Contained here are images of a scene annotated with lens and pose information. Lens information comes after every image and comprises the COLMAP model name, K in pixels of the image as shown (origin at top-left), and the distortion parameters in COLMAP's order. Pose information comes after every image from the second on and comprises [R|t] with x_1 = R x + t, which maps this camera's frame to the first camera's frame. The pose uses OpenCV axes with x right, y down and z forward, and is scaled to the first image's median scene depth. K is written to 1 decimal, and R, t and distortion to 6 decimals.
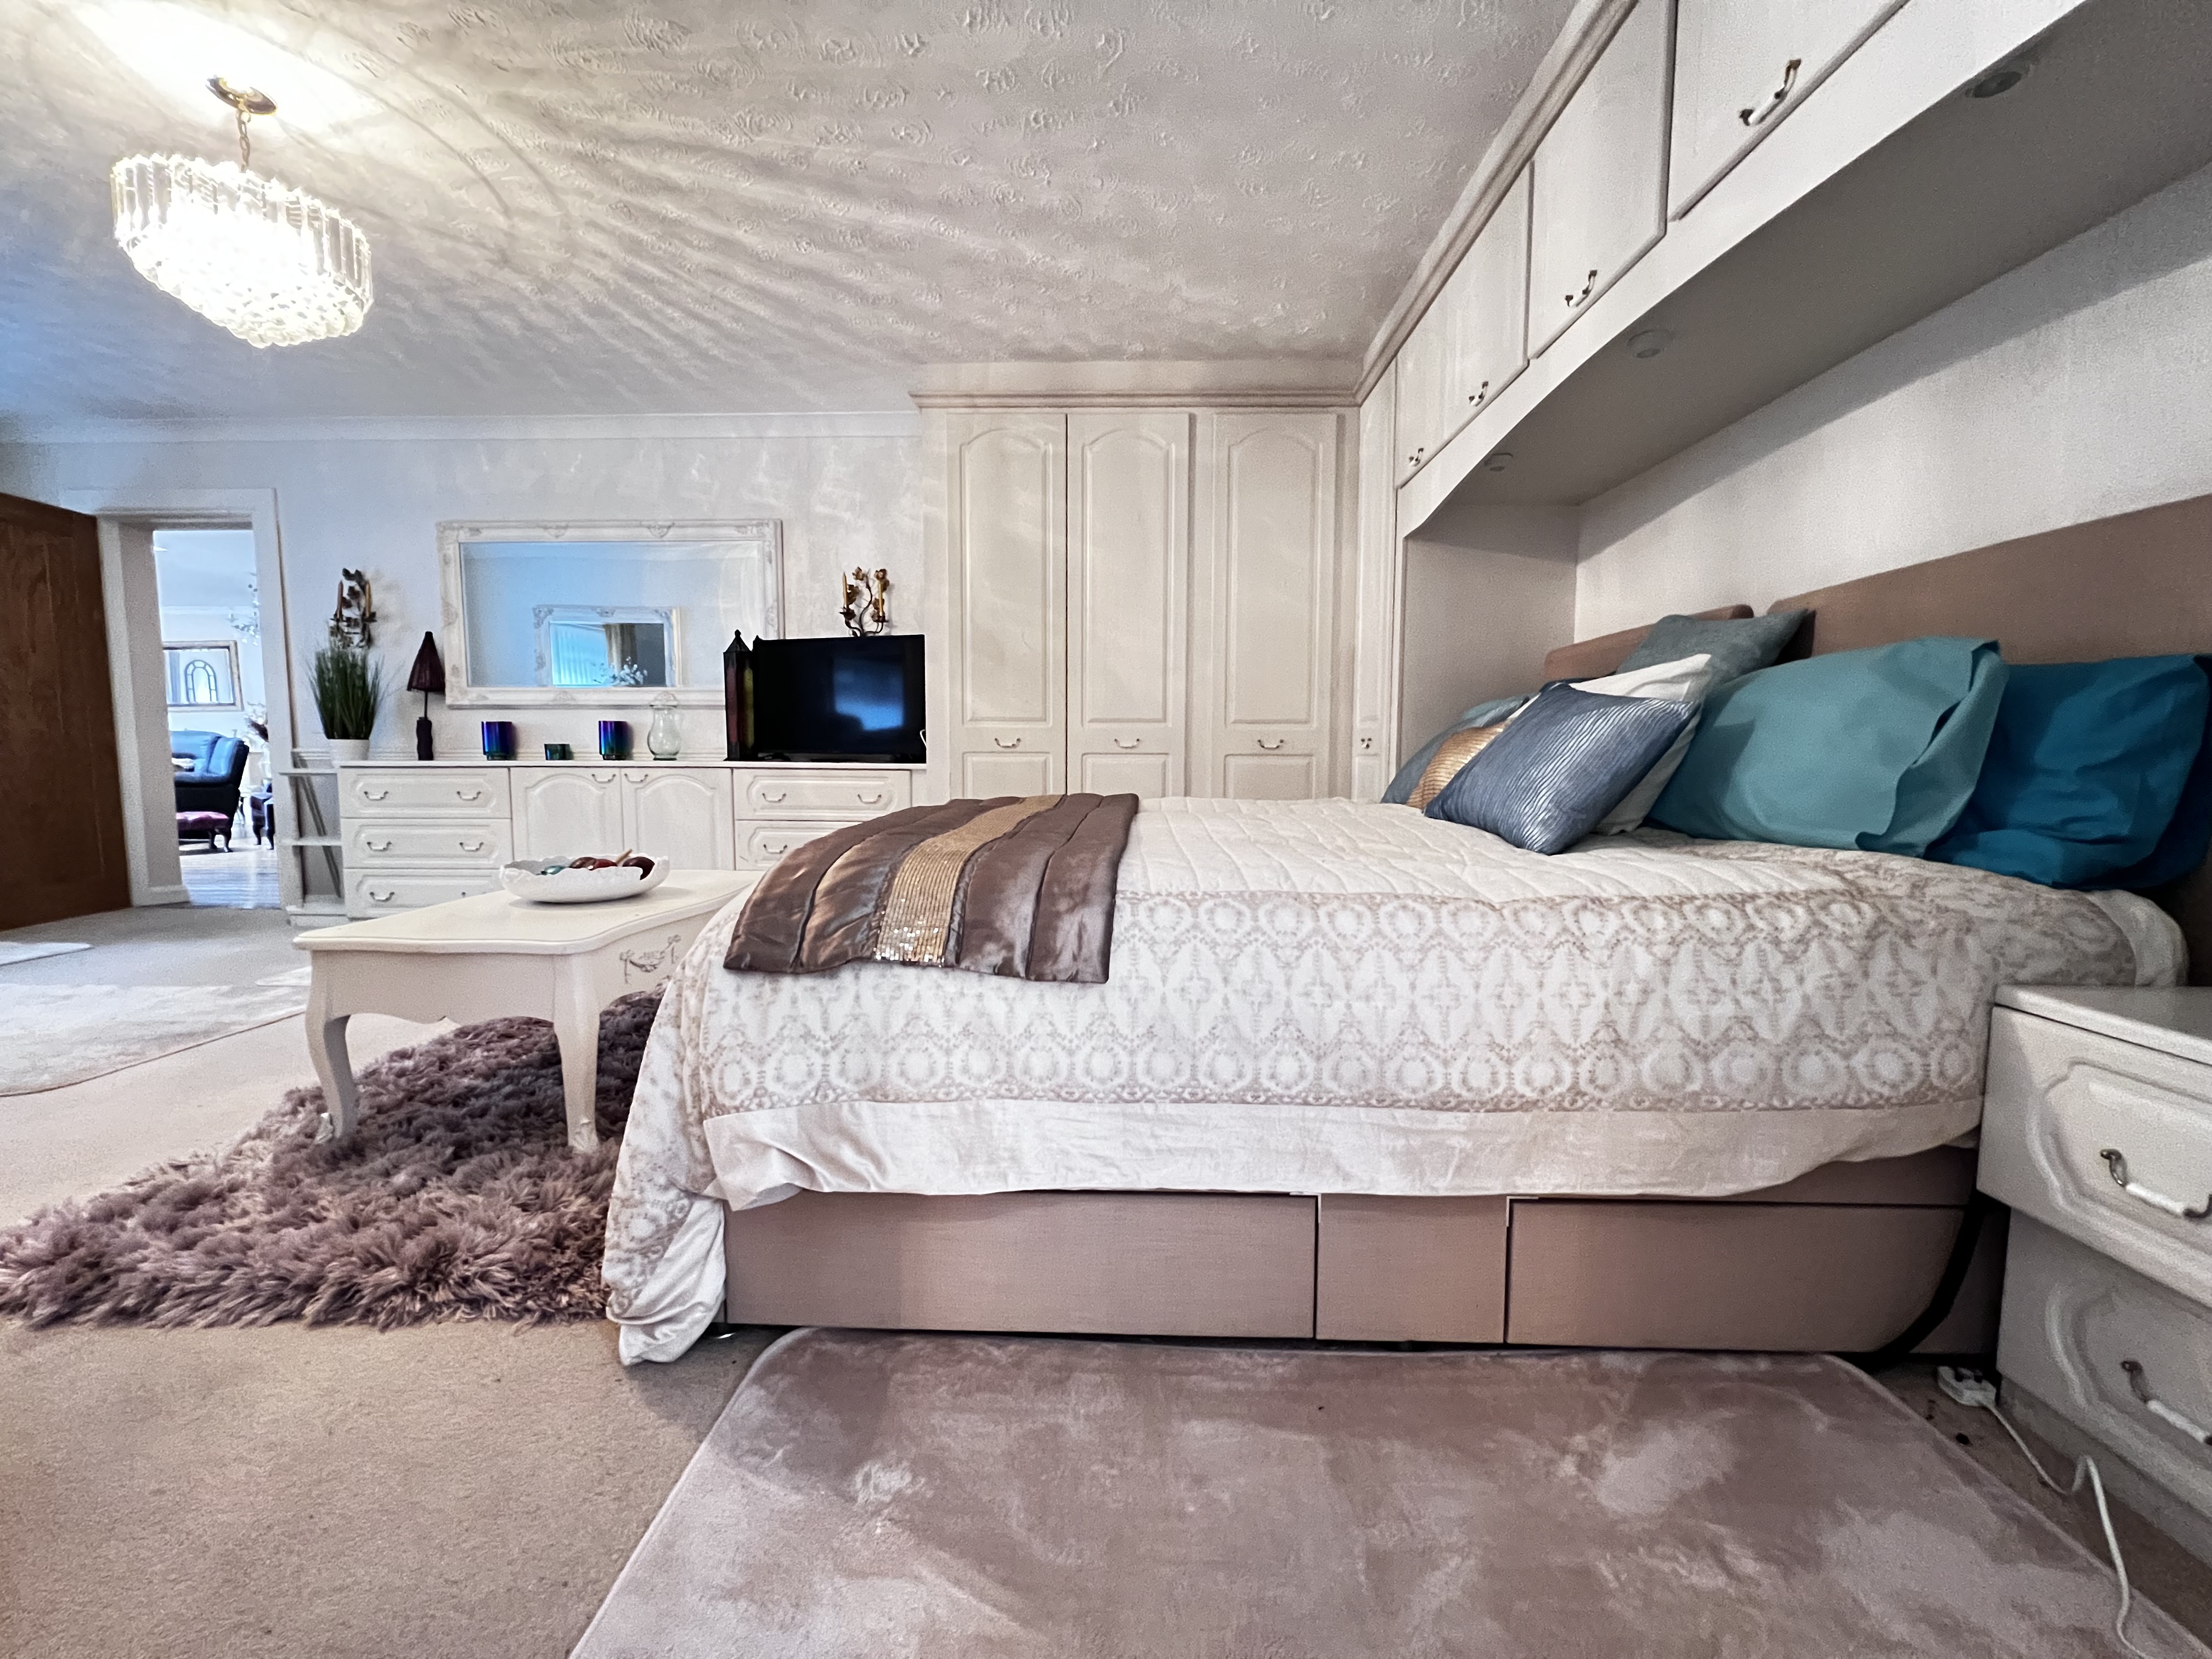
lens RADIAL K [[862.2, 0, 1106.0], [0, 862.2, 829.5], [0, 0, 1]] dist [-0.013558, -0.000137]
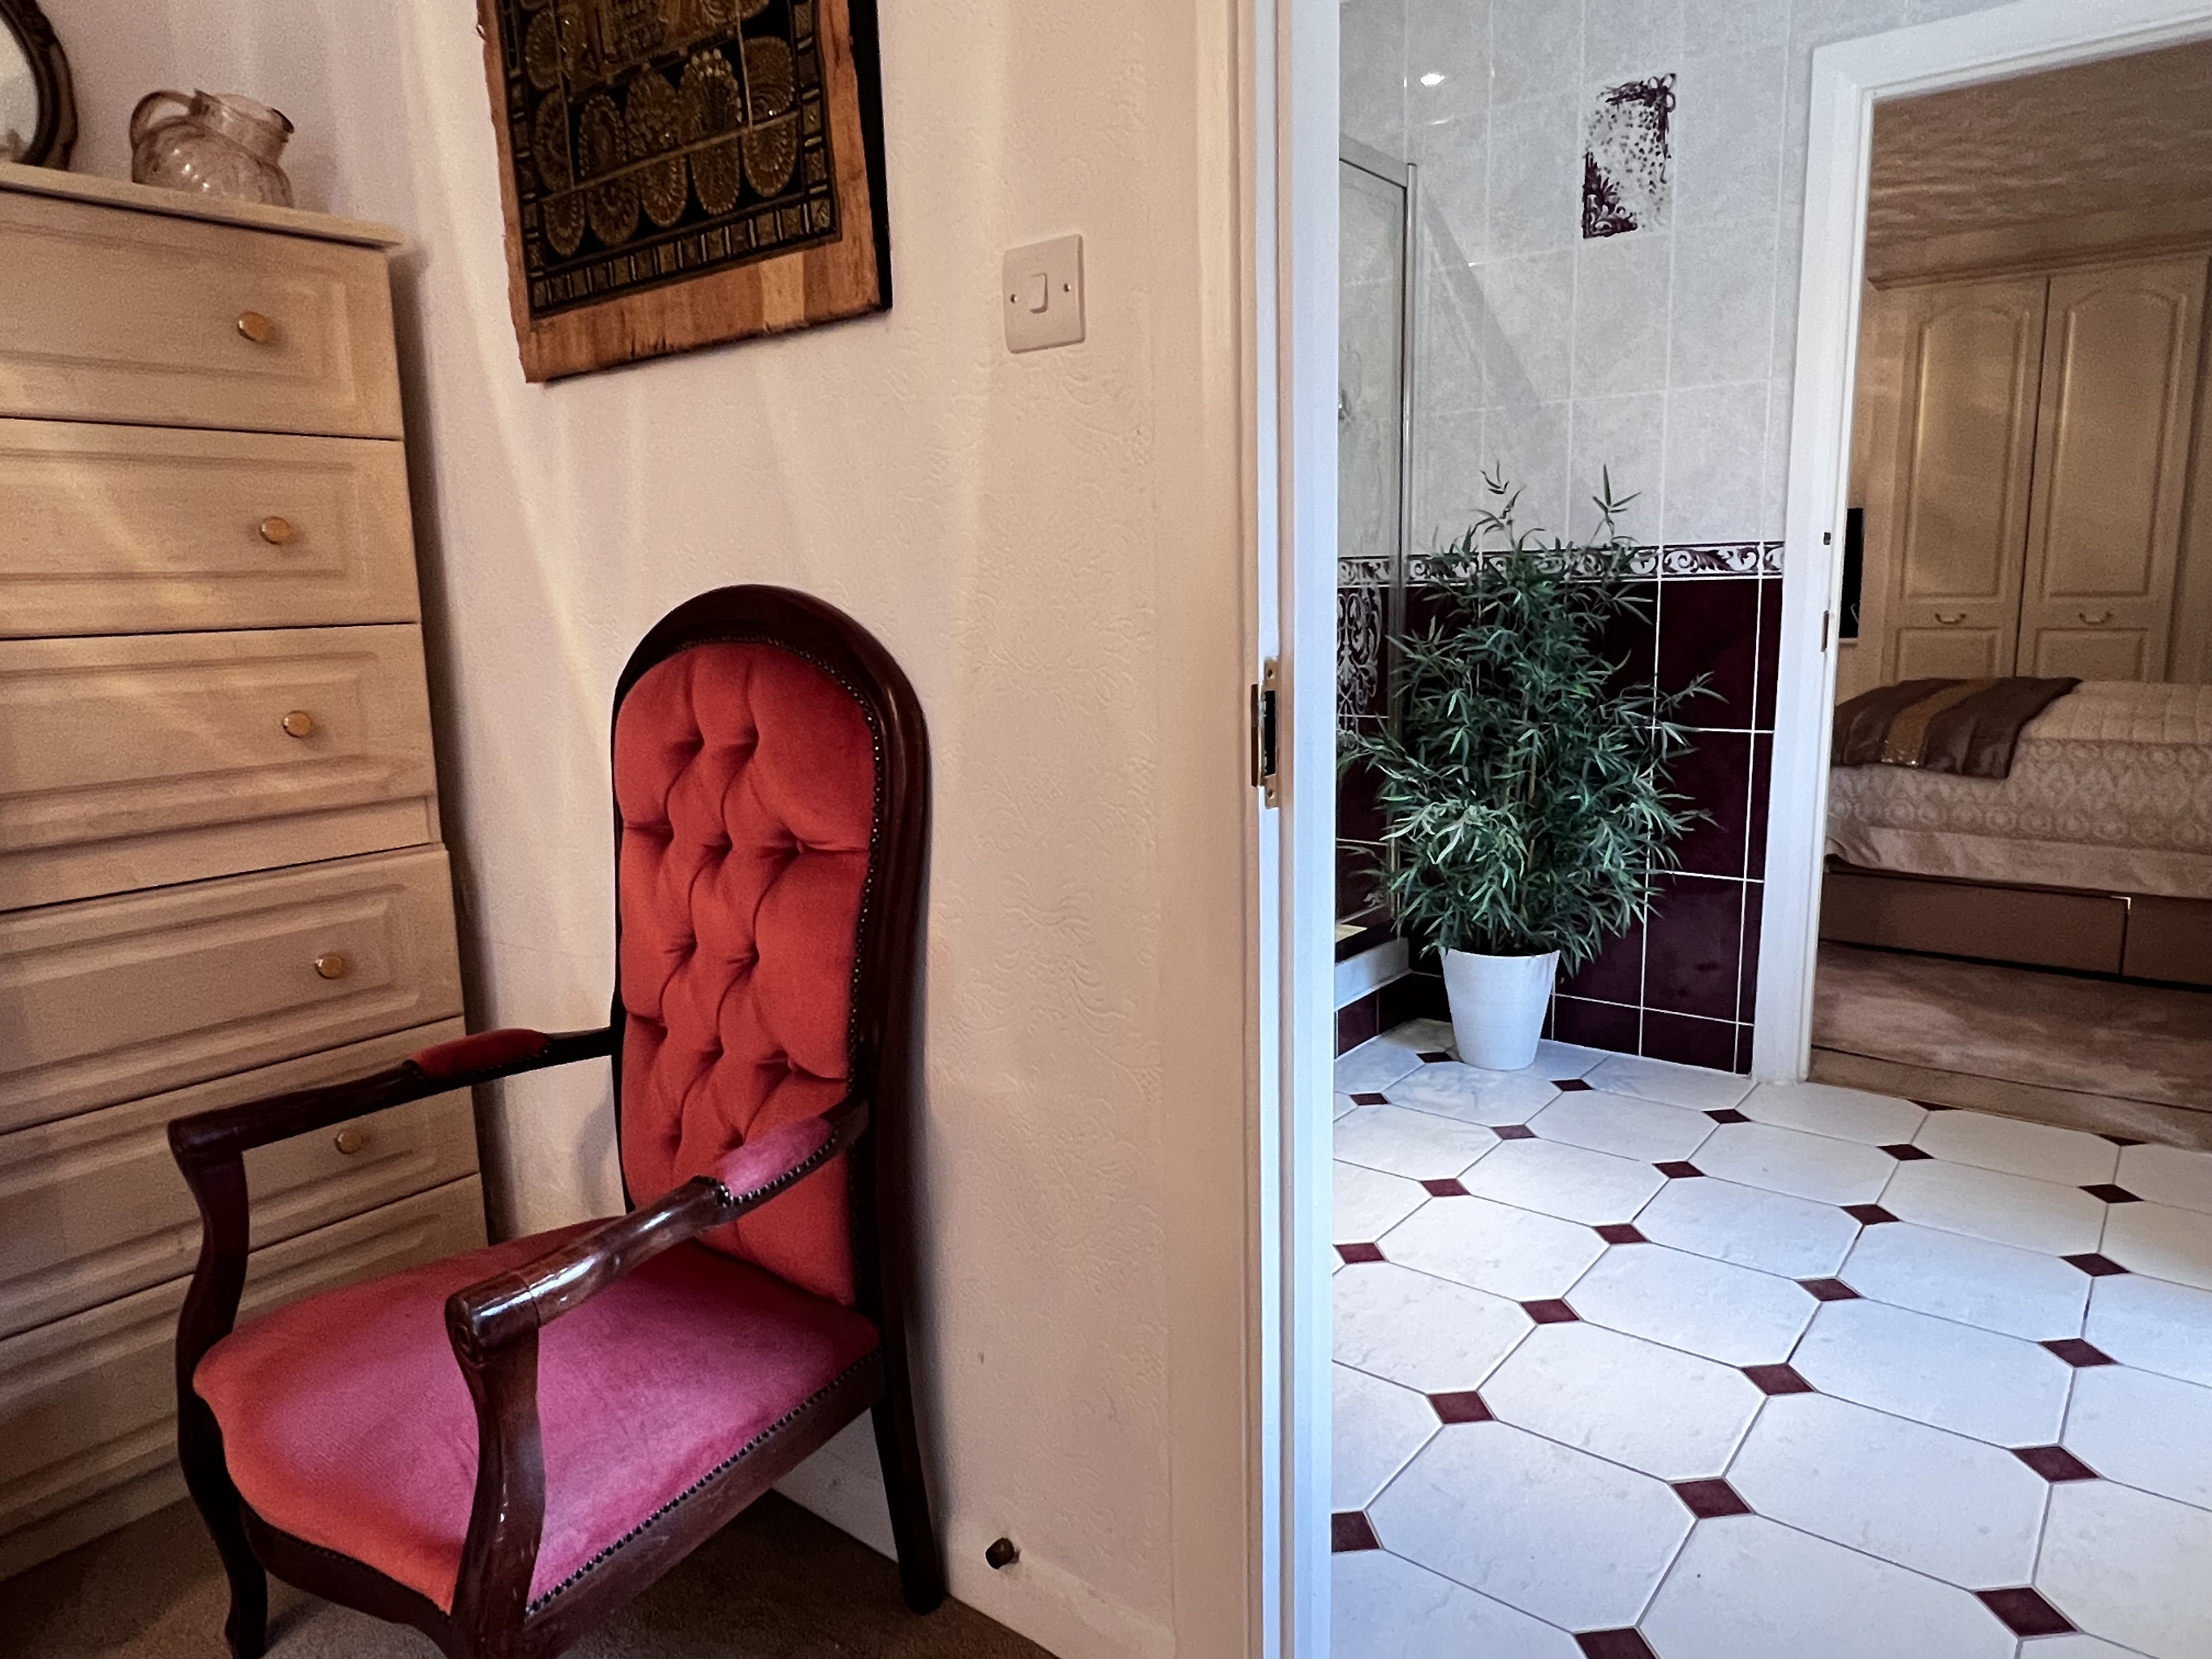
lens RADIAL K [[1398.0, 0, 1106.0], [0, 1398.0, 829.5], [0, 0, 1]] dist [-0.002688, -0.000228]
pose [[0.803228, 0.078903, -0.590423, 0.247790], [-0.024046, 0.994675, 0.100215, 0.013166], [0.595186, -0.066298, 0.800848, -2.935303]]
